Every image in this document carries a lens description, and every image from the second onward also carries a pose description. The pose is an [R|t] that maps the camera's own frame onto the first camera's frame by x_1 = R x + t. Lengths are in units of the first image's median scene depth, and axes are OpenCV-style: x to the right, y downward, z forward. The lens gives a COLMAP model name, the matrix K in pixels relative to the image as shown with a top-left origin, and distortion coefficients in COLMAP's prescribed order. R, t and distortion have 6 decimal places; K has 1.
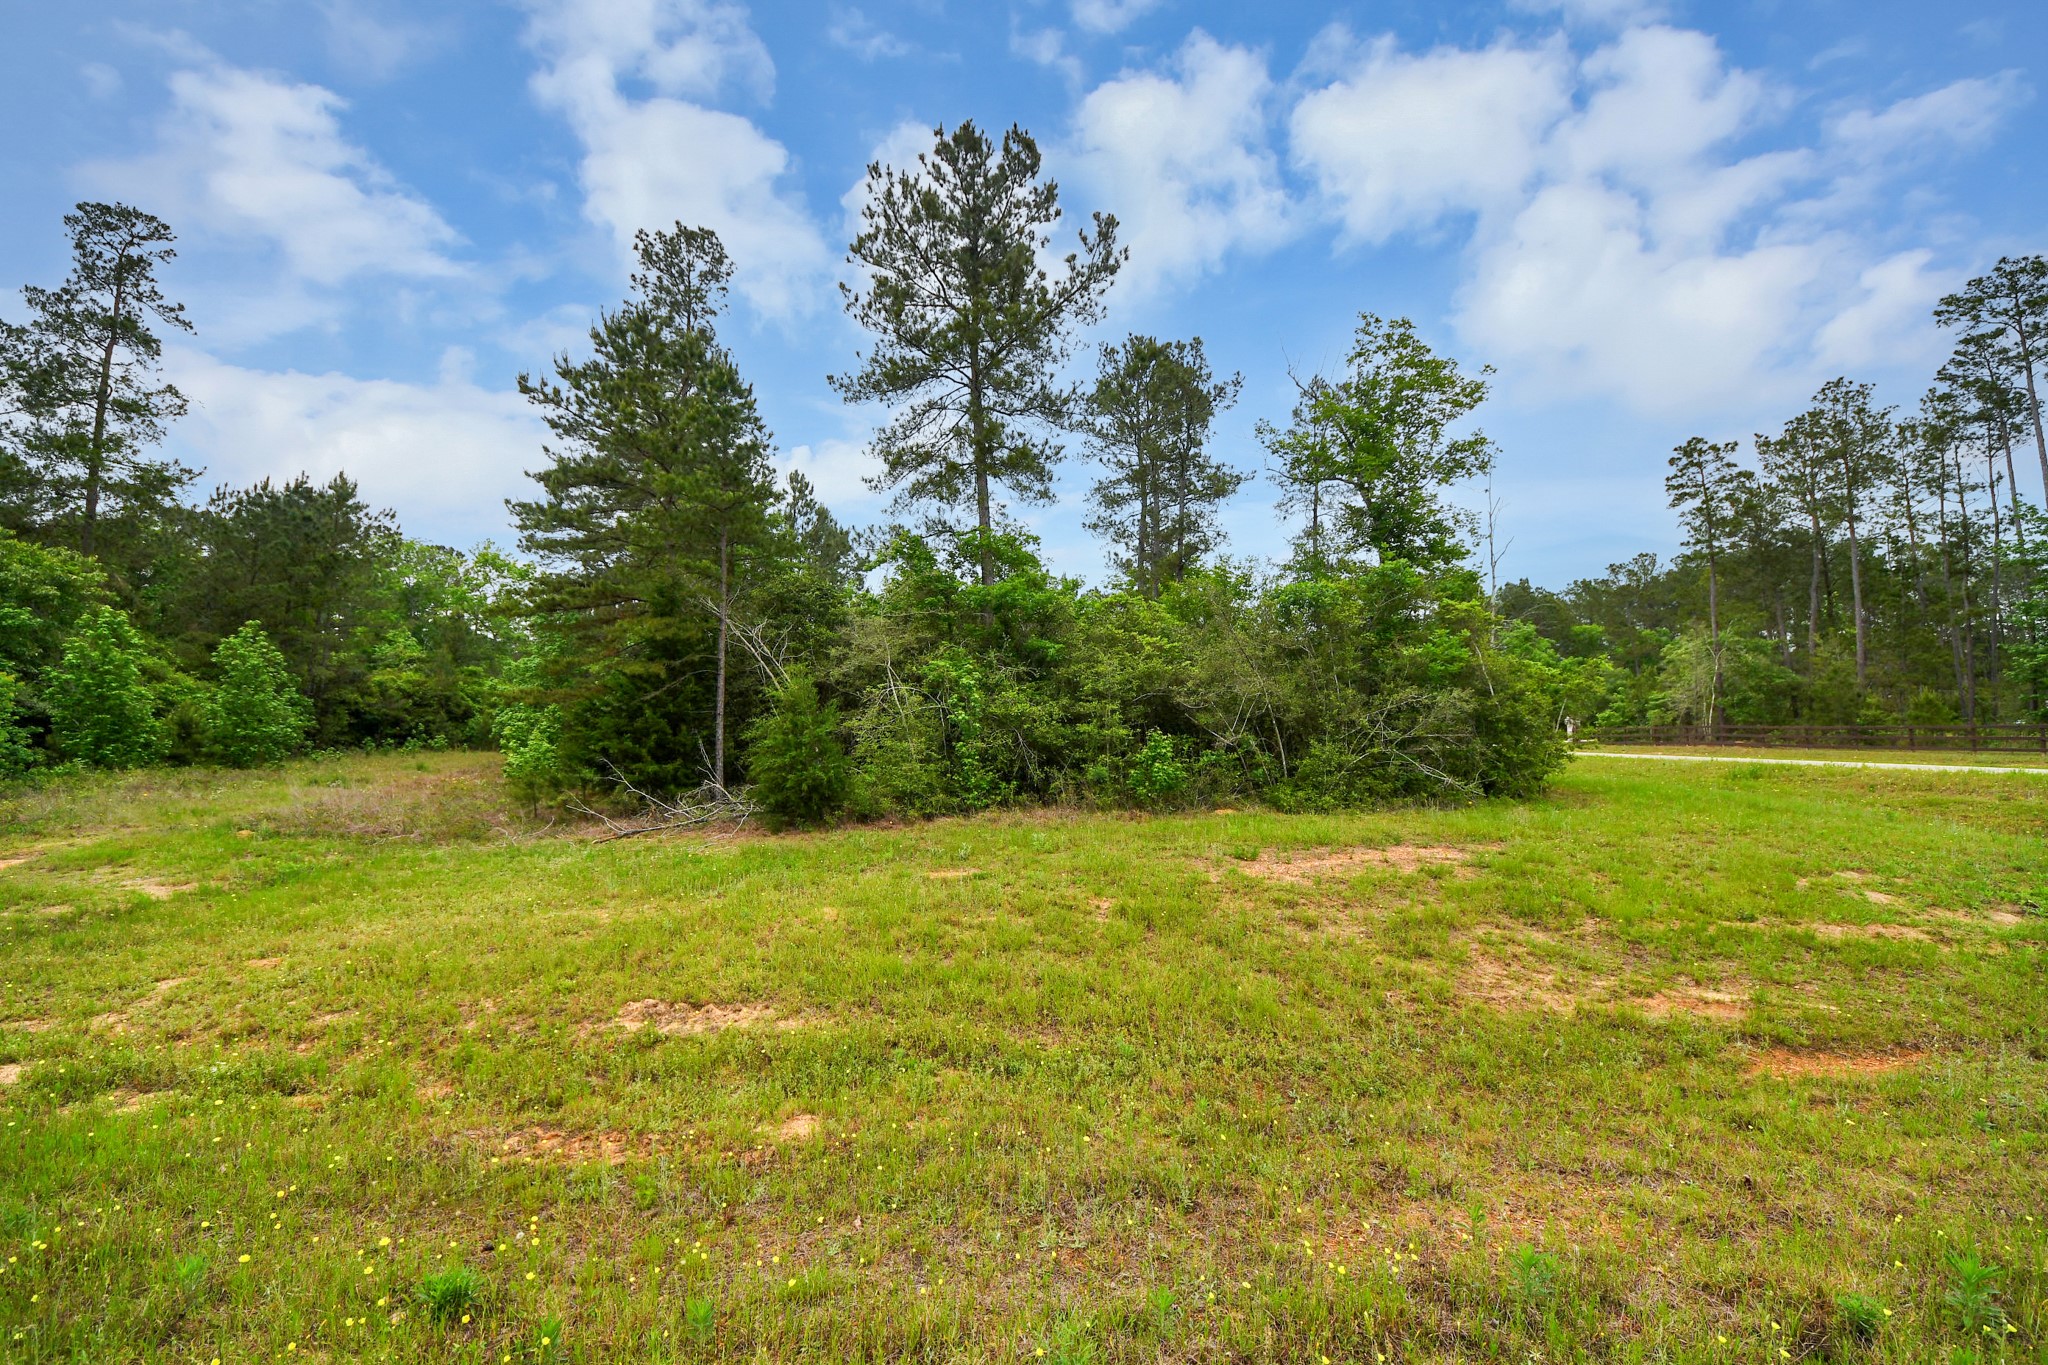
lens RADIAL K [[725.2, 0, 1019.3], [0, 725.2, 687.1], [0, 0, 1]] dist [0.000776, -0.007054]
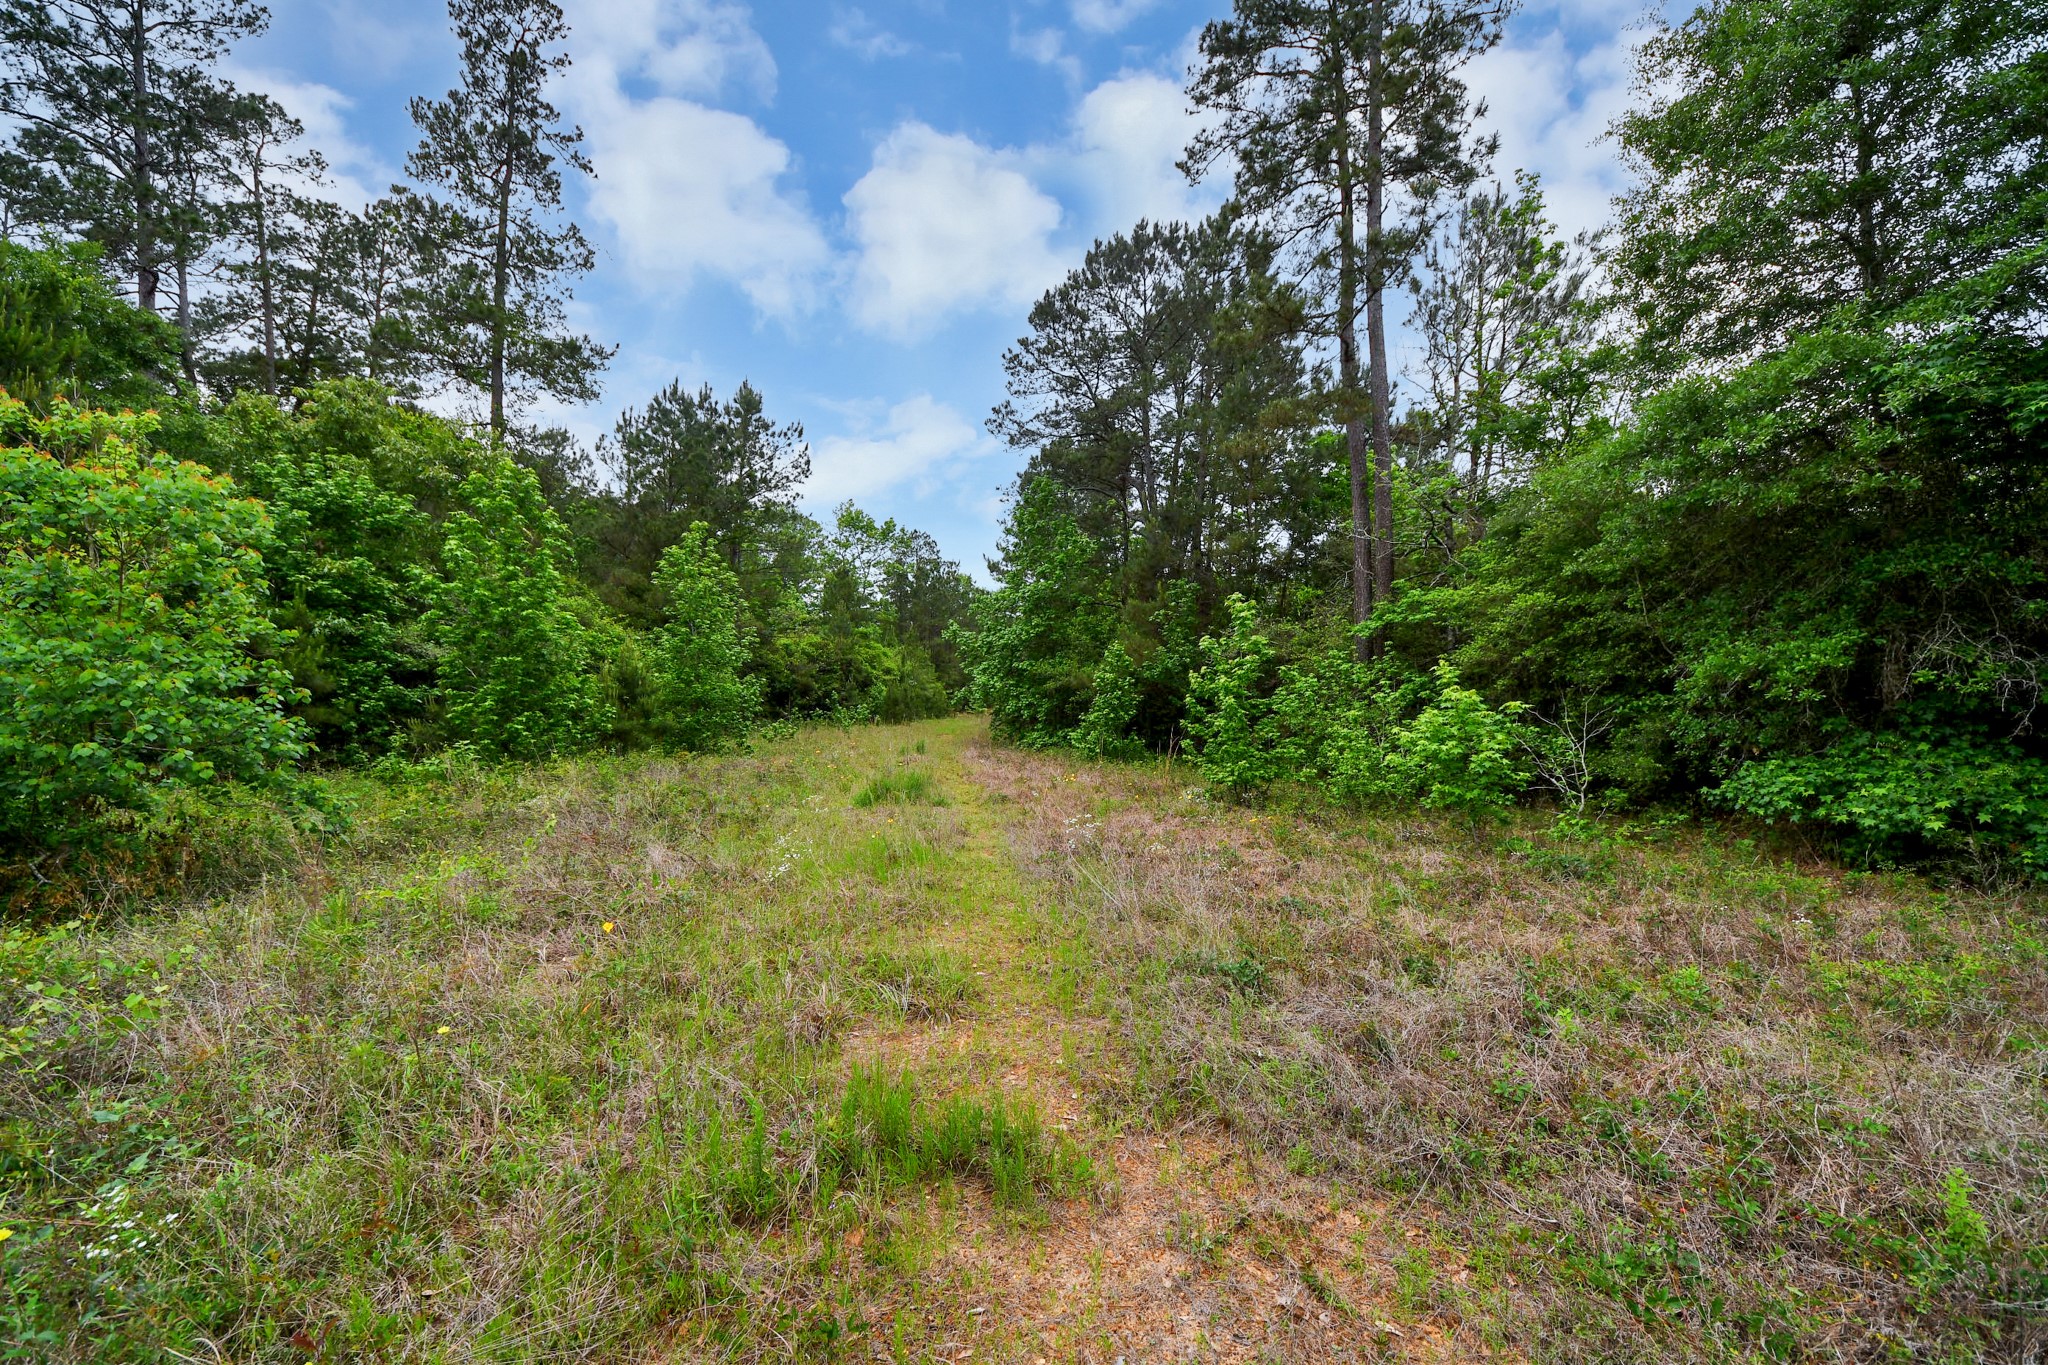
lens RADIAL K [[713.8, 0, 1052.6], [0, 713.8, 705.0], [0, 0, 1]] dist [-0.000252, -0.011588]
pose [[0.958761, -0.004098, -0.284184, -0.587263], [0.020593, 0.998270, 0.055079, 0.042426], [0.283466, -0.058660, 0.957186, 0.474689]]
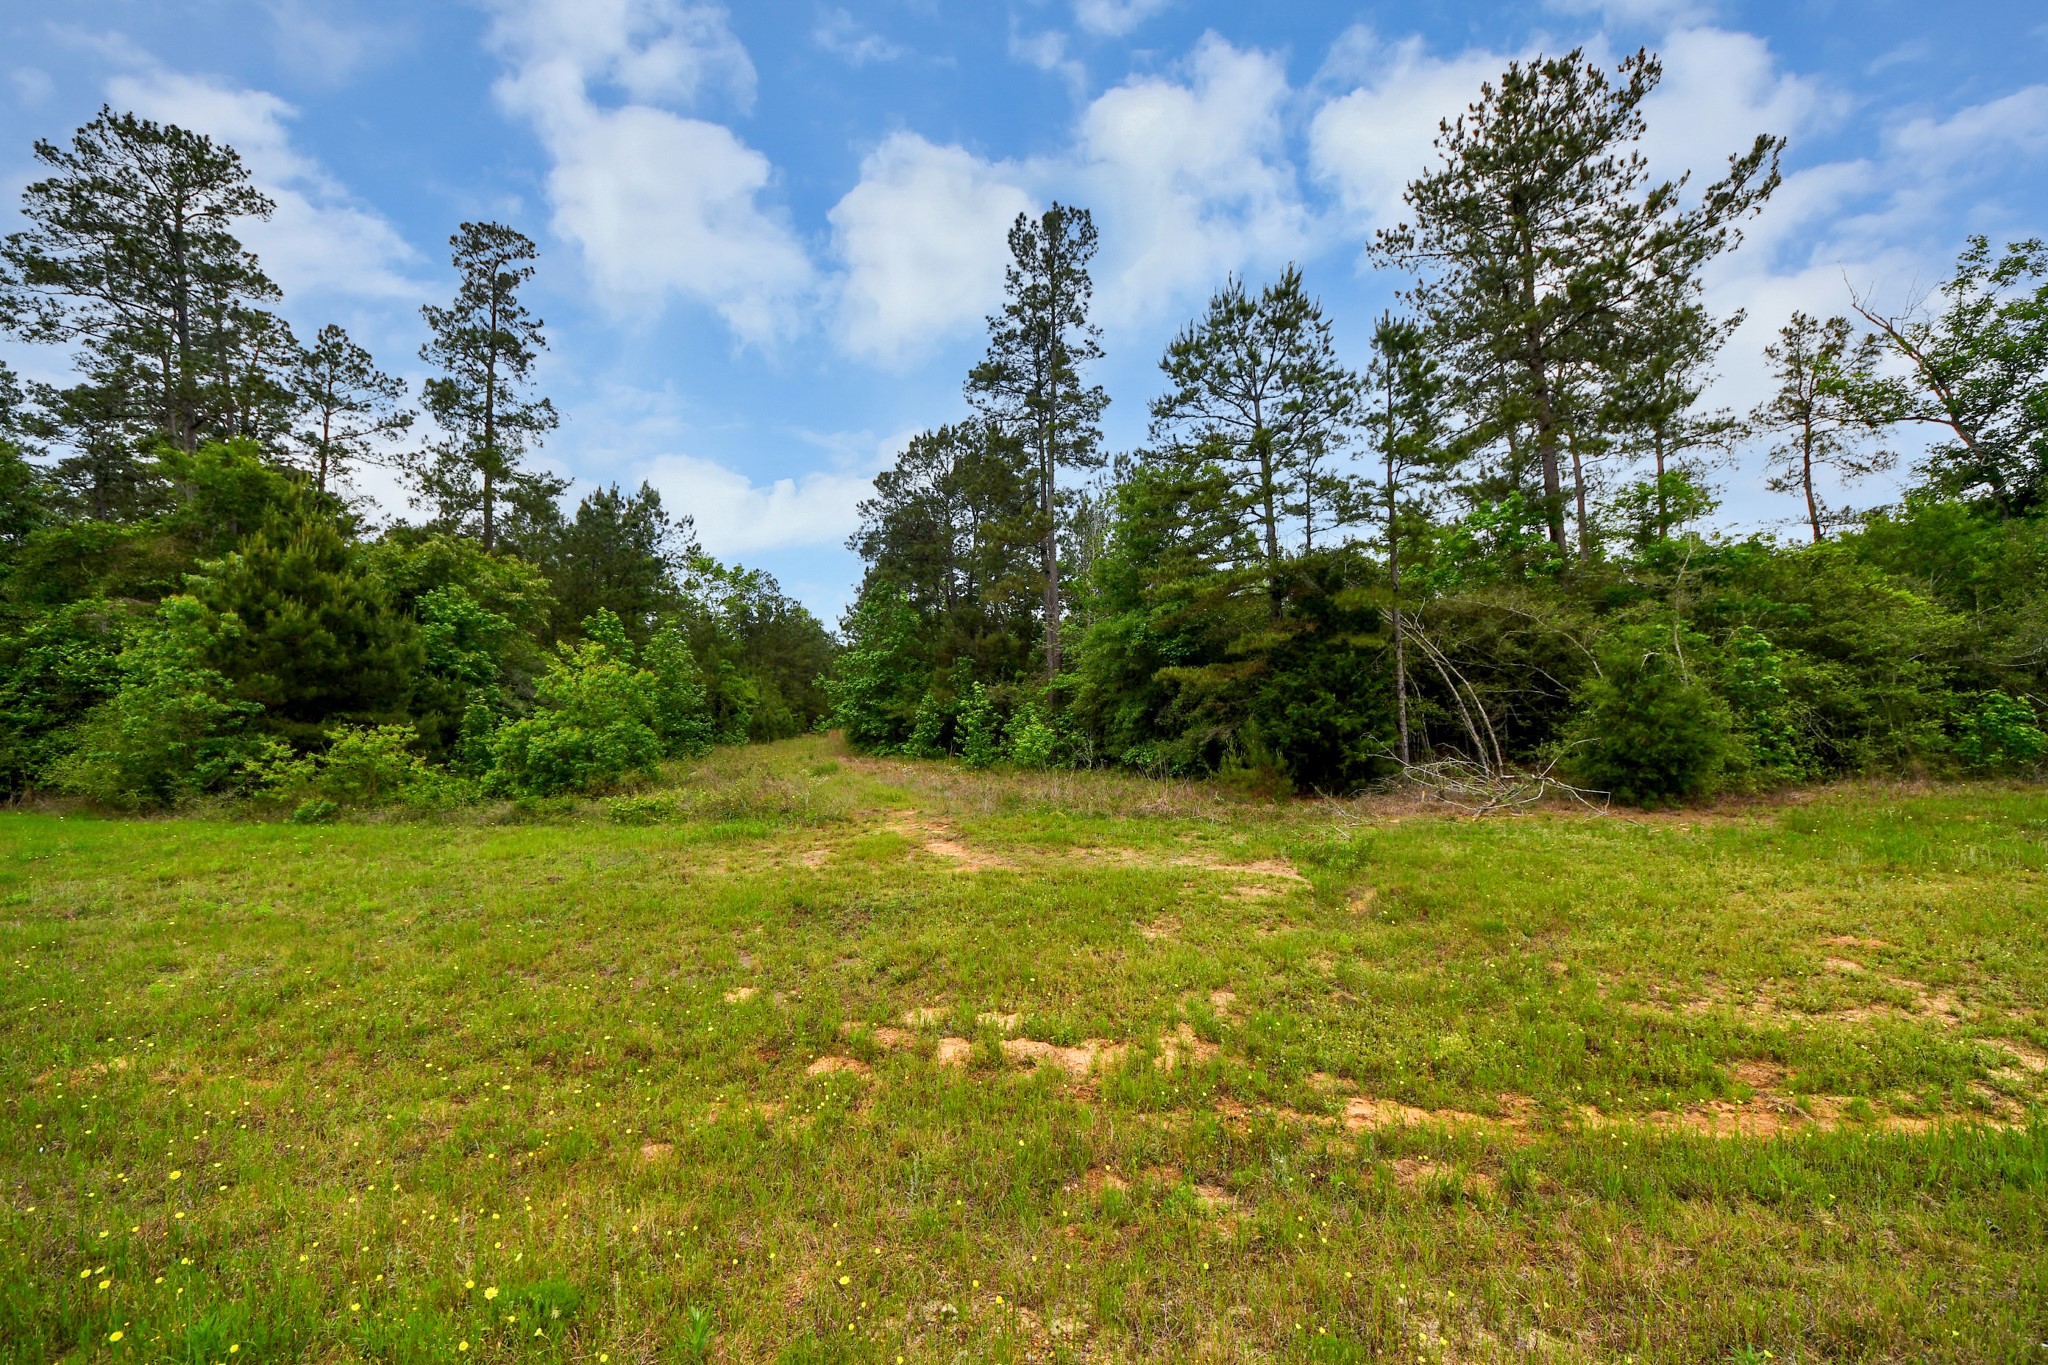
lens RADIAL K [[725.2, 0, 1019.3], [0, 725.2, 687.1], [0, 0, 1]] dist [0.000776, -0.007054]
pose [[0.994885, -0.025531, -0.097737, -0.466579], [0.026926, 0.999553, 0.012983, 0.004151], [0.097362, -0.015548, 0.995128, 0.007546]]
